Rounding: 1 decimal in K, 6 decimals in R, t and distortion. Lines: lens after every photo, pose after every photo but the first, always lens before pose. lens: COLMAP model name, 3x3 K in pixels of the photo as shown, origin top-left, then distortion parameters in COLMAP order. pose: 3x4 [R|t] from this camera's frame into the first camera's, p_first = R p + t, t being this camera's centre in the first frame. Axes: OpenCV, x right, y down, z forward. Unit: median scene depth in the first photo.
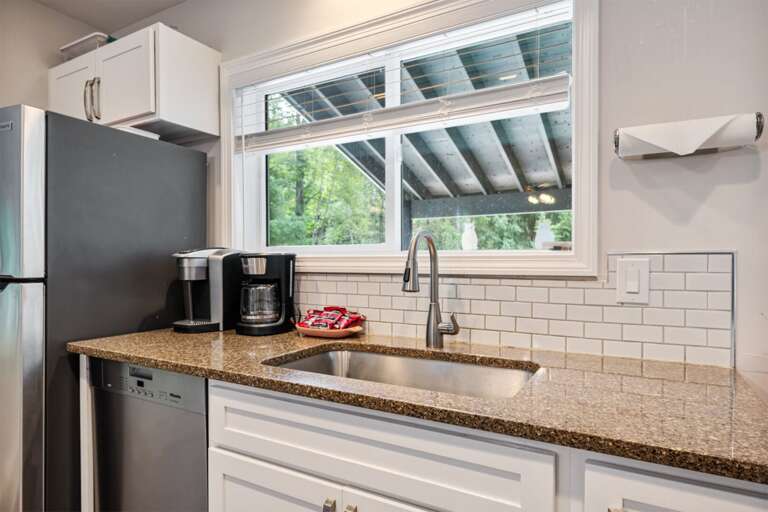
lens RADIAL K [[460.3, 0, 380.8], [0, 460.3, 262.0], [0, 0, 1]] dist [0.002053, 0.000452]
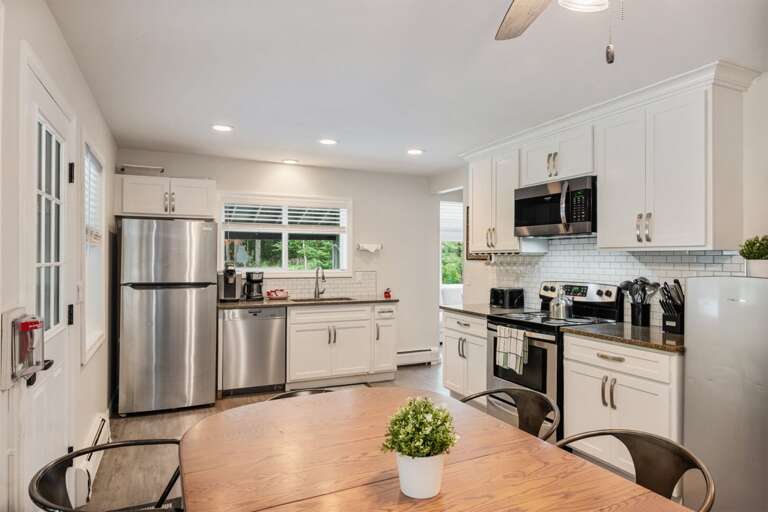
lens RADIAL K [[460.3, 0, 381.3], [0, 460.3, 254.7], [0, 0, 1]] dist [0.002053, 0.000452]
pose [[0.585747, 0.012031, 0.810405, -2.483305], [0.003071, 0.999850, -0.017063, -0.086833], [-0.810488, 0.012483, 0.585622, -1.495779]]
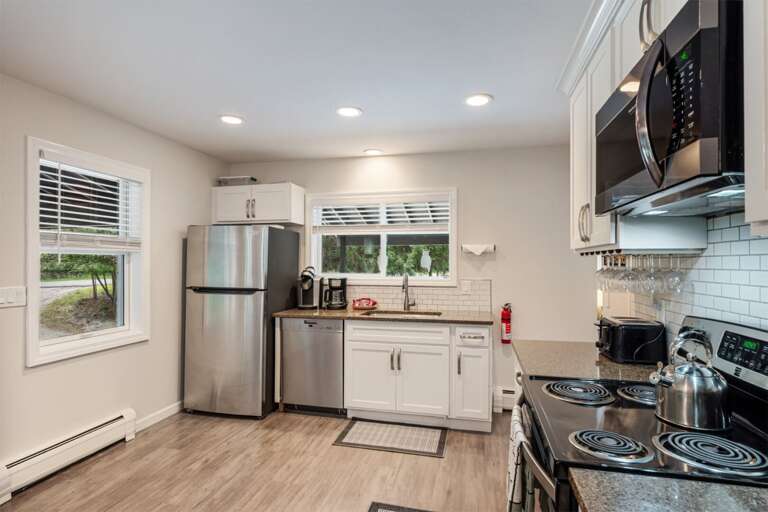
lens RADIAL K [[395.2, 0, 391.4], [0, 395.2, 260.9], [0, 0, 1]] dist [-0.001935, -0.000354]
pose [[0.957971, 0.006828, 0.286784, -0.713689], [-0.002271, 0.999866, -0.016221, -0.093076], [-0.286856, 0.014888, 0.957858, -1.424459]]
